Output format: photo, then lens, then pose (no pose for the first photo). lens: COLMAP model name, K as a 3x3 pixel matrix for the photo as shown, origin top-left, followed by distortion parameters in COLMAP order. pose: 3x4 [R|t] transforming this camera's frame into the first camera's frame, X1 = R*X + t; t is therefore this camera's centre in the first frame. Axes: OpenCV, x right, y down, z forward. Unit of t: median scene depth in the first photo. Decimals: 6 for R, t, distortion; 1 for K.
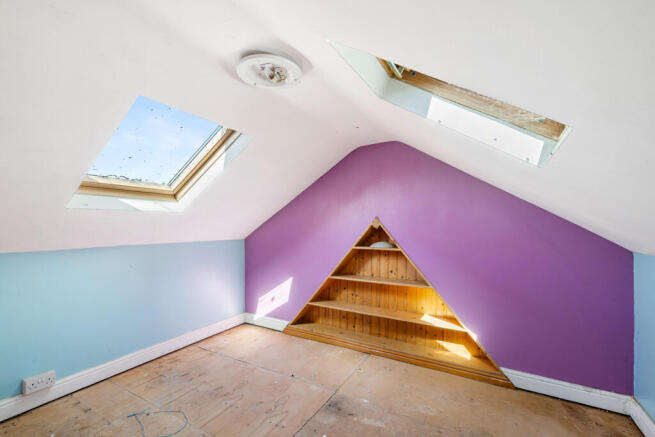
lens RADIAL K [[286.5, 0, 325.8], [0, 286.5, 221.5], [0, 0, 1]] dist [-0.005105, -0.002392]
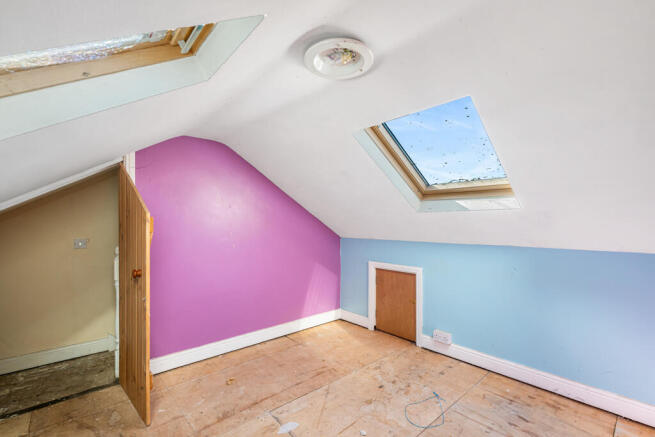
lens RADIAL K [[286.5, 0, 325.5], [0, 286.5, 219.5], [0, 0, 1]] dist [-0.005105, -0.002392]
pose [[-0.324979, -0.007118, -0.945694, 0.439138], [0.007311, 0.999923, -0.010039, 0.001133], [0.945693, -0.010176, -0.324902, 0.798195]]
